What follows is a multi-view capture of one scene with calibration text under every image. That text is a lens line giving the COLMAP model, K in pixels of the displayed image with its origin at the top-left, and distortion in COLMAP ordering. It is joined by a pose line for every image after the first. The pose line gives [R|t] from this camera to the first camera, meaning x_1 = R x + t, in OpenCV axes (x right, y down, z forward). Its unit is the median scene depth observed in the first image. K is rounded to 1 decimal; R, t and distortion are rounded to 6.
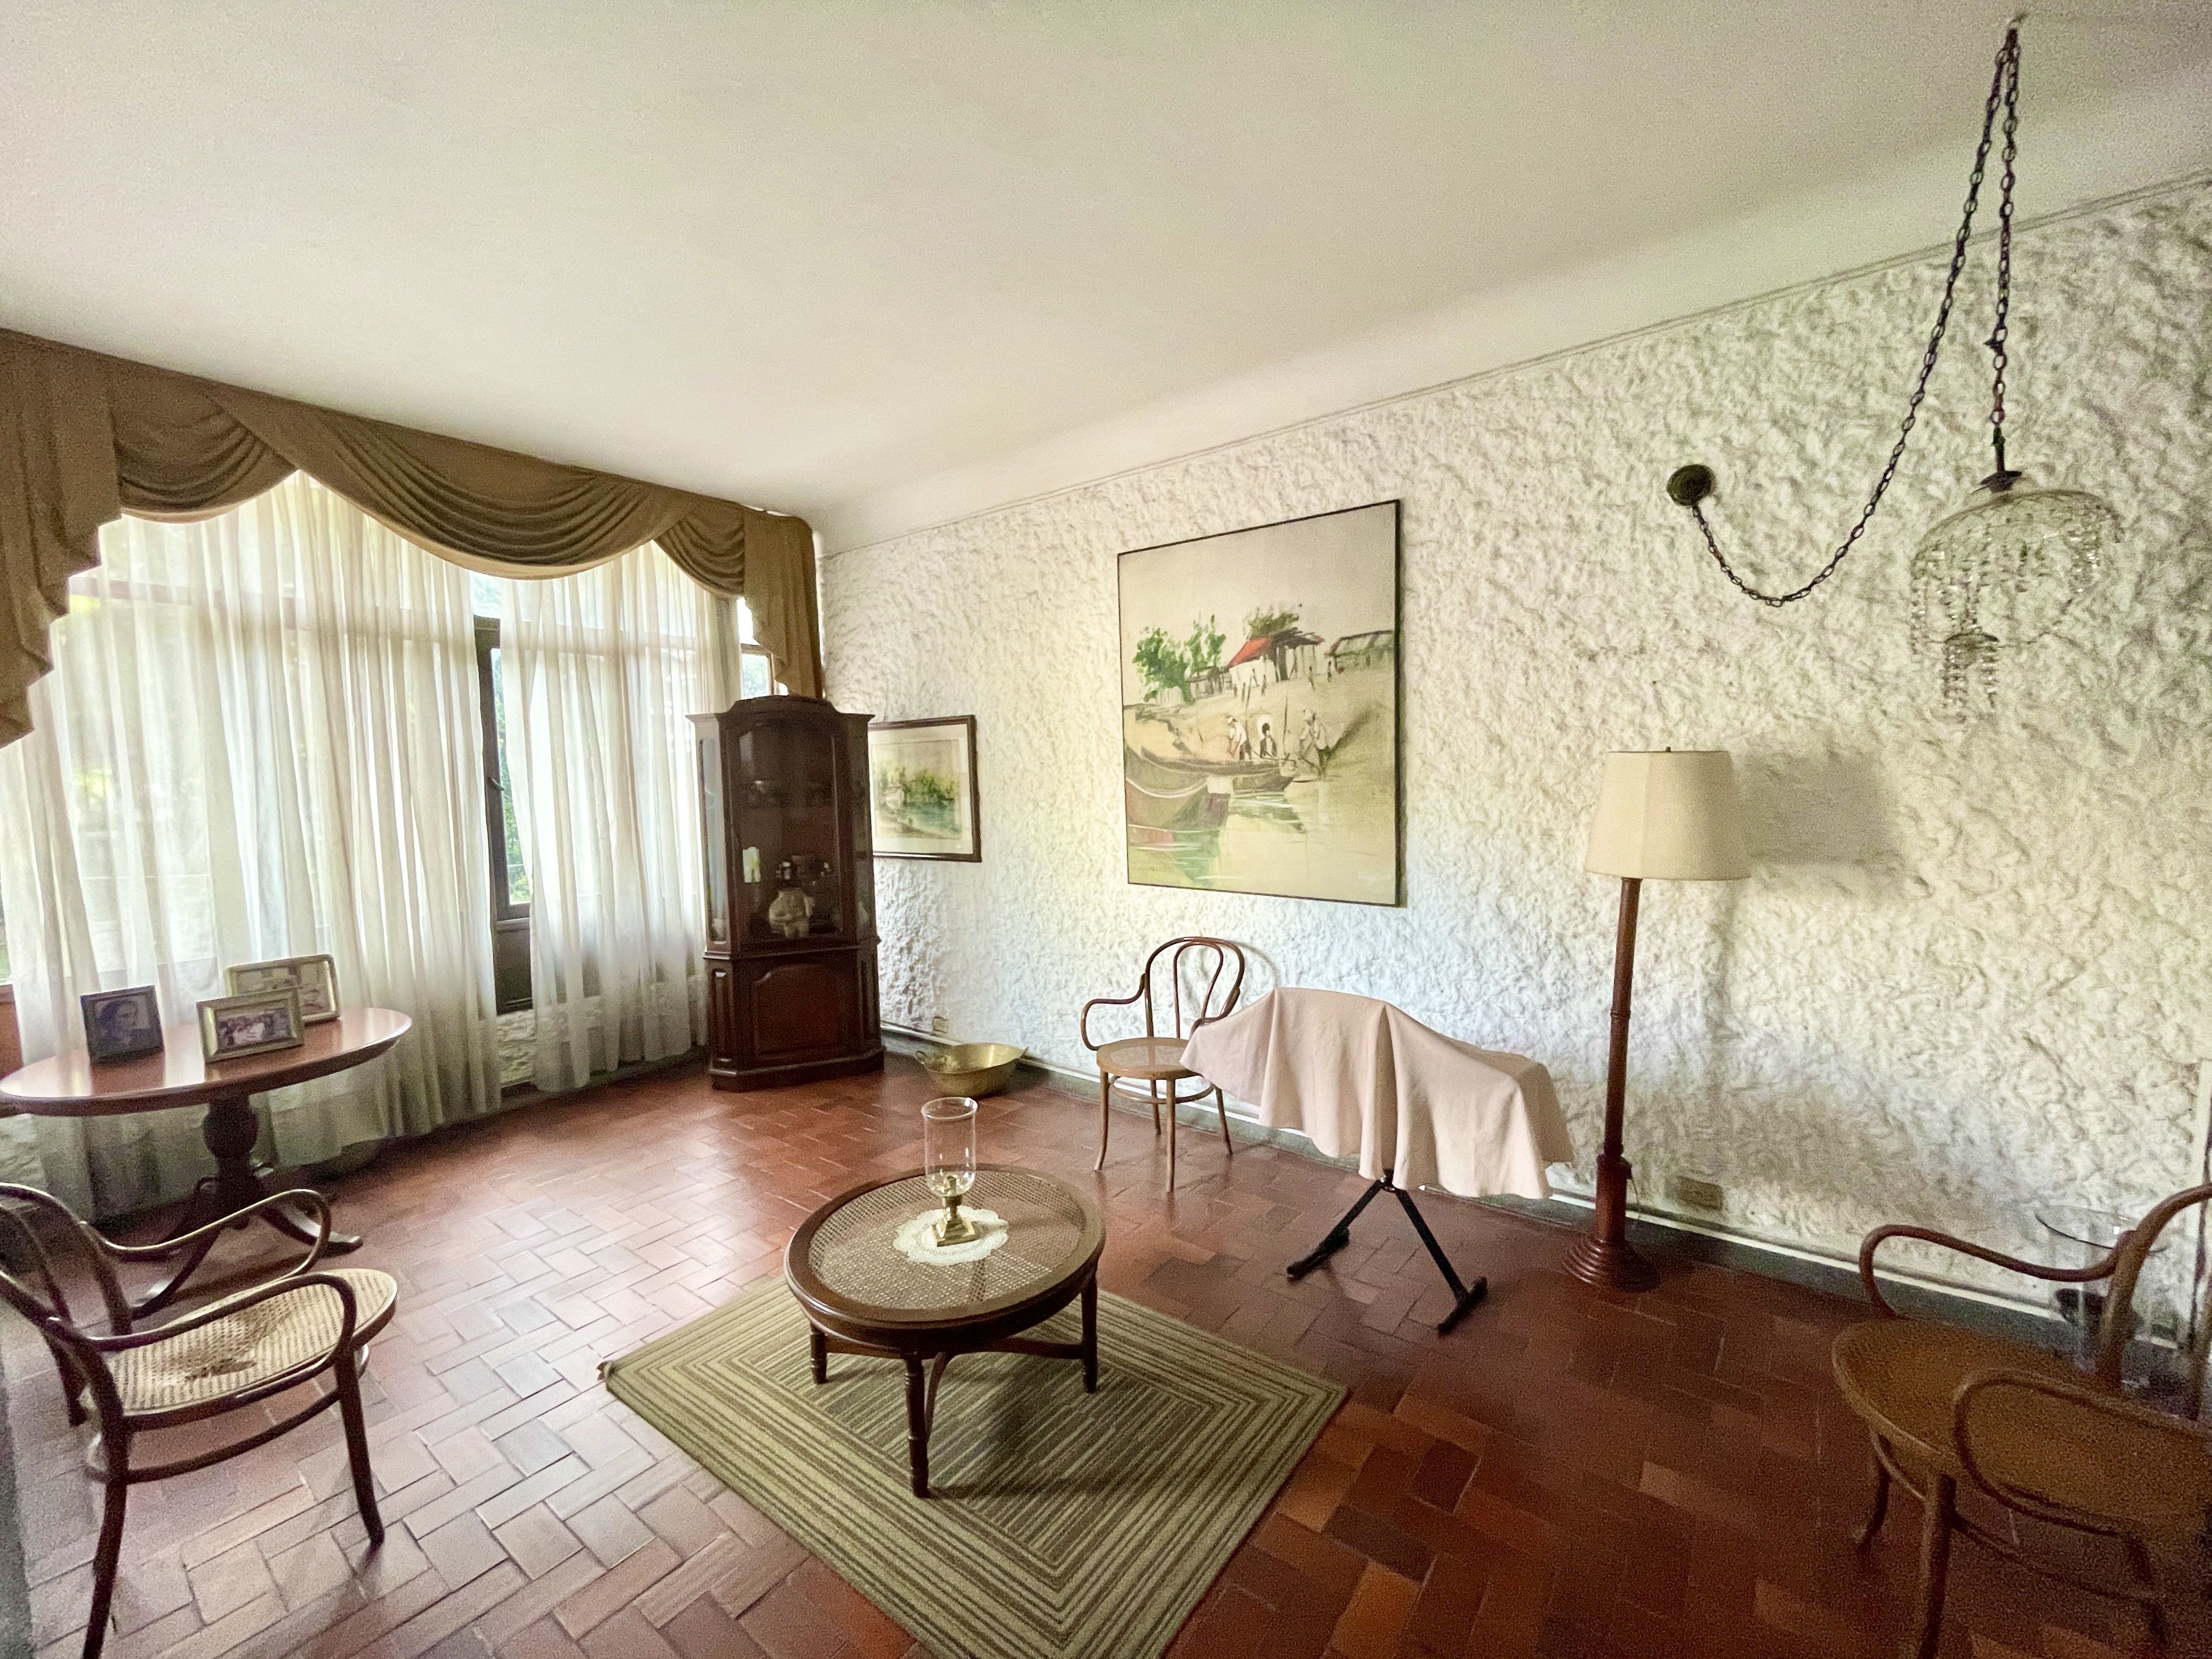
lens RADIAL K [[912.1, 0, 1105.7], [0, 912.1, 829.3], [0, 0, 1]] dist [-0.001302, 0.000604]
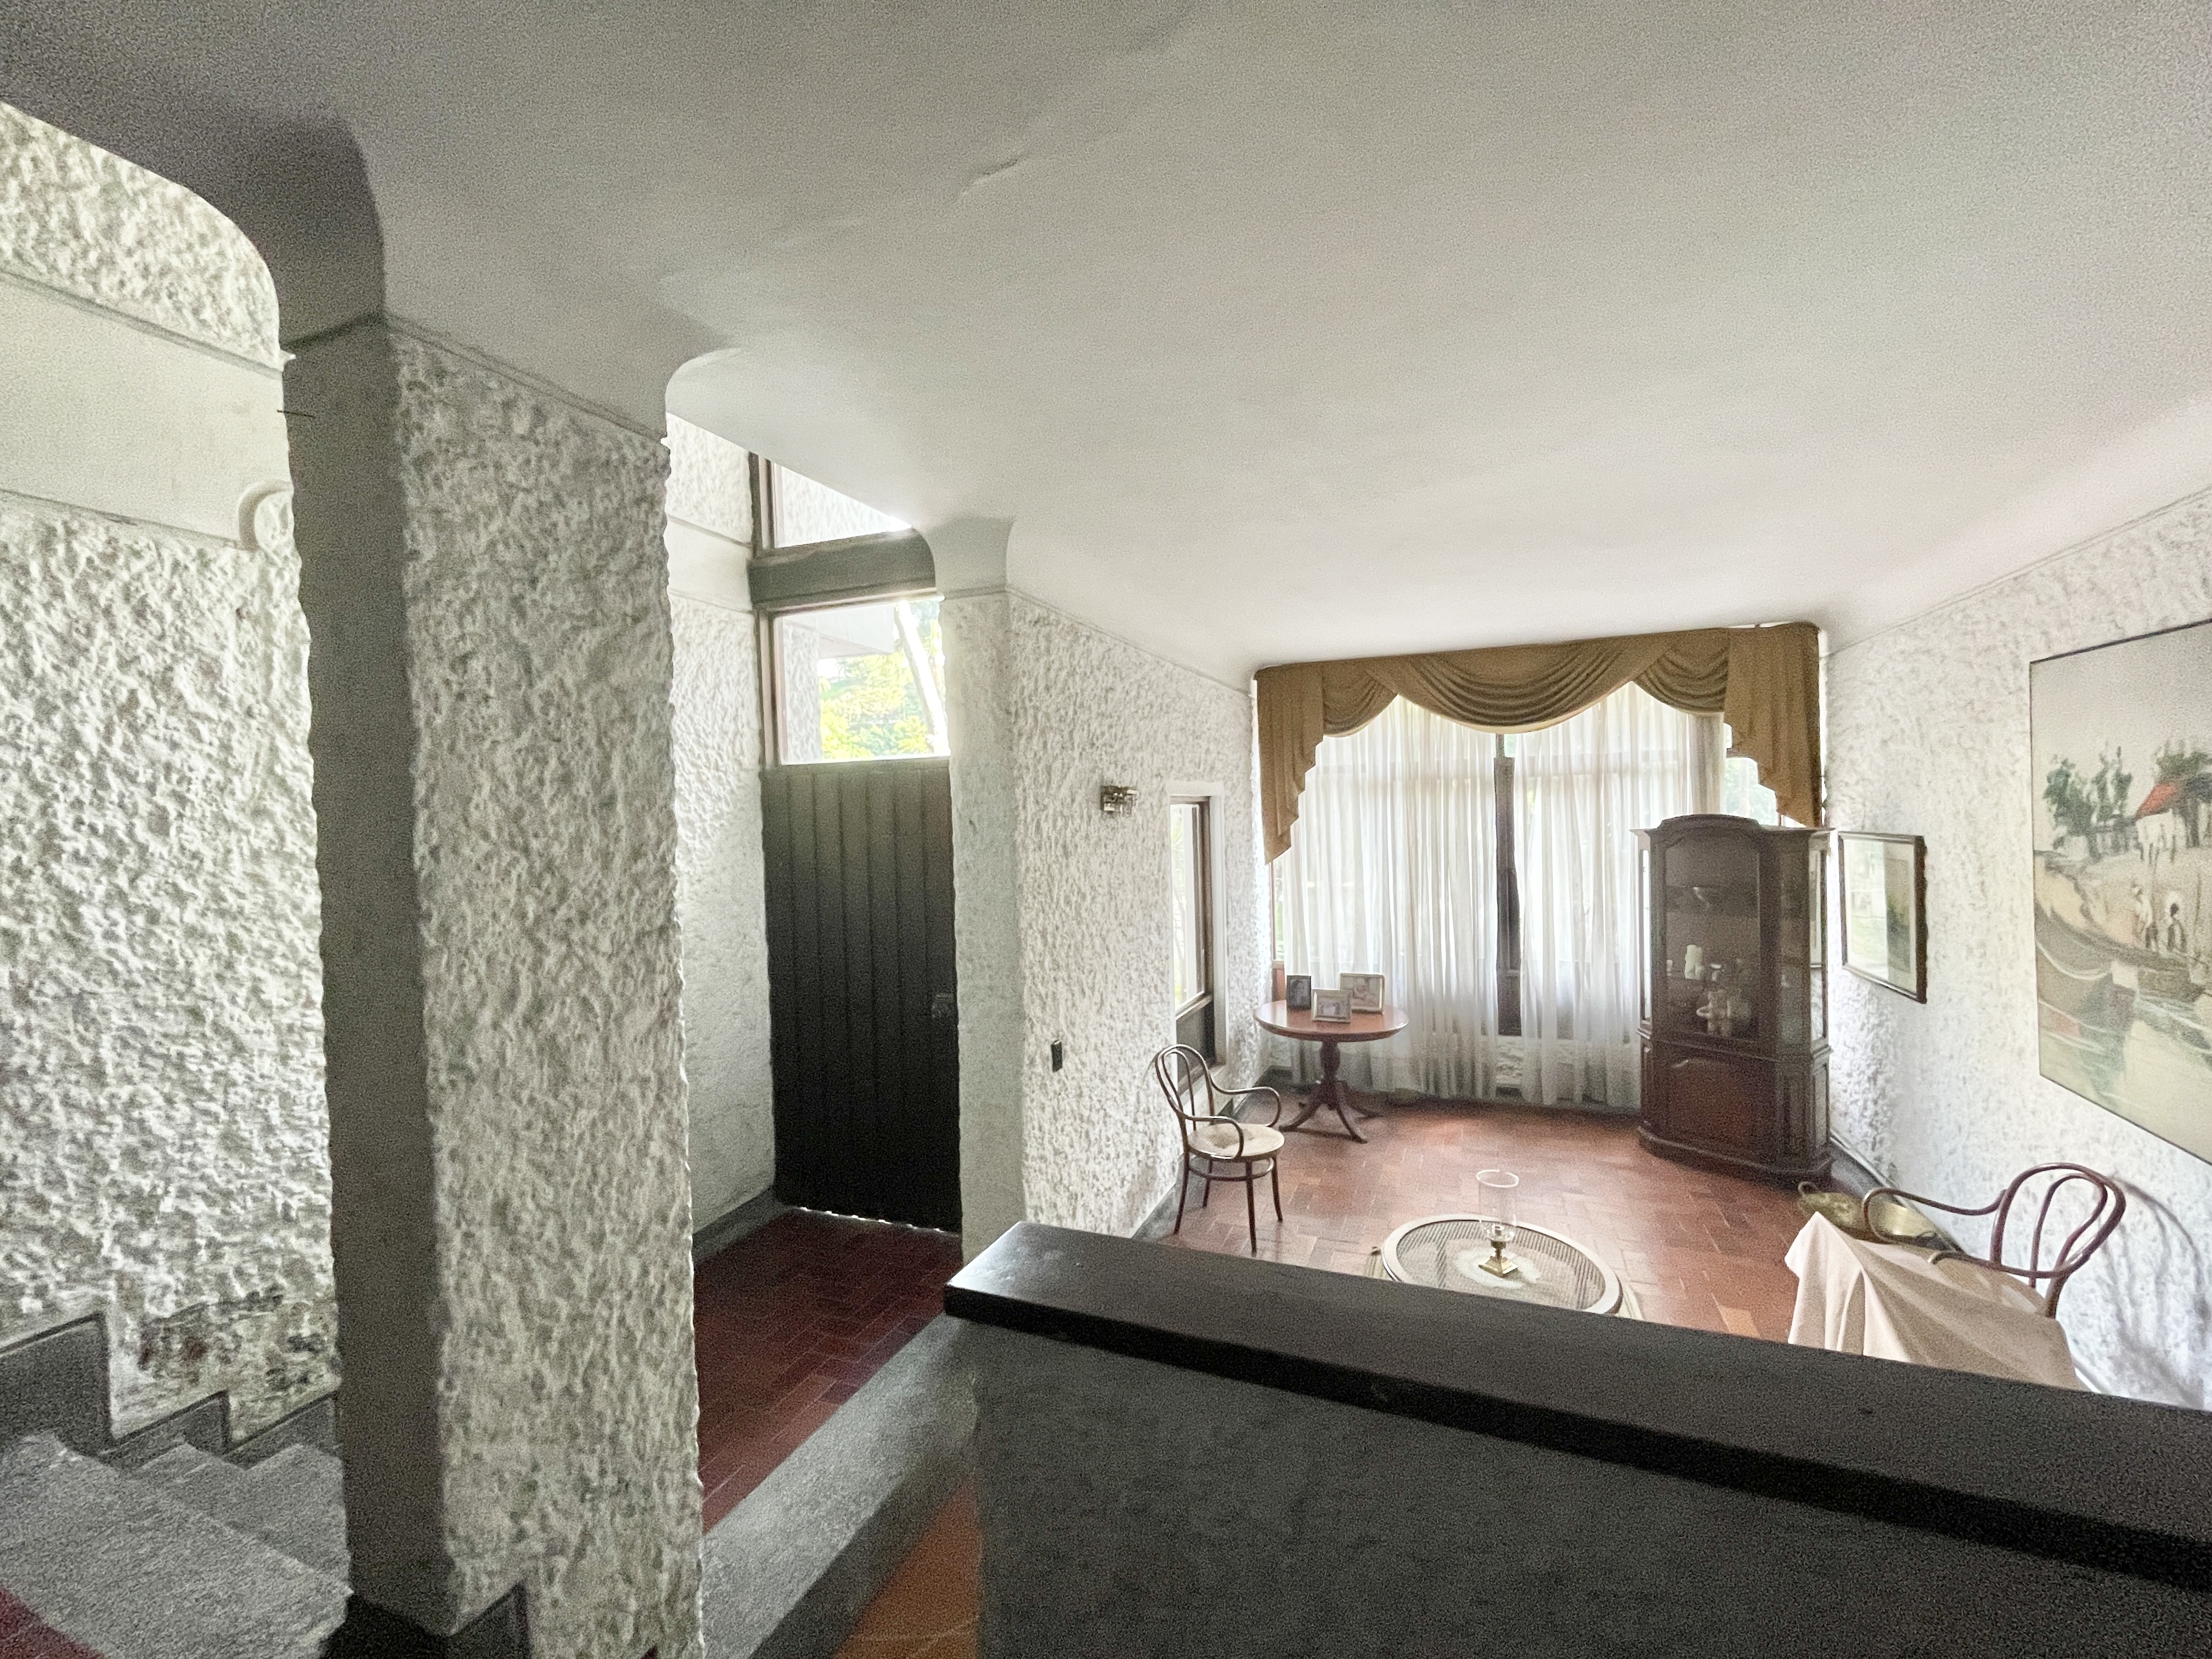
lens RADIAL K [[912.1, 0, 1105.7], [0, 912.1, 829.3], [0, 0, 1]] dist [-0.001302, 0.000604]
pose [[0.263933, 0.038916, -0.963756, 0.600548], [-0.044836, 0.998601, 0.028045, -0.147307], [0.963498, 0.035809, 0.265309, 0.009584]]
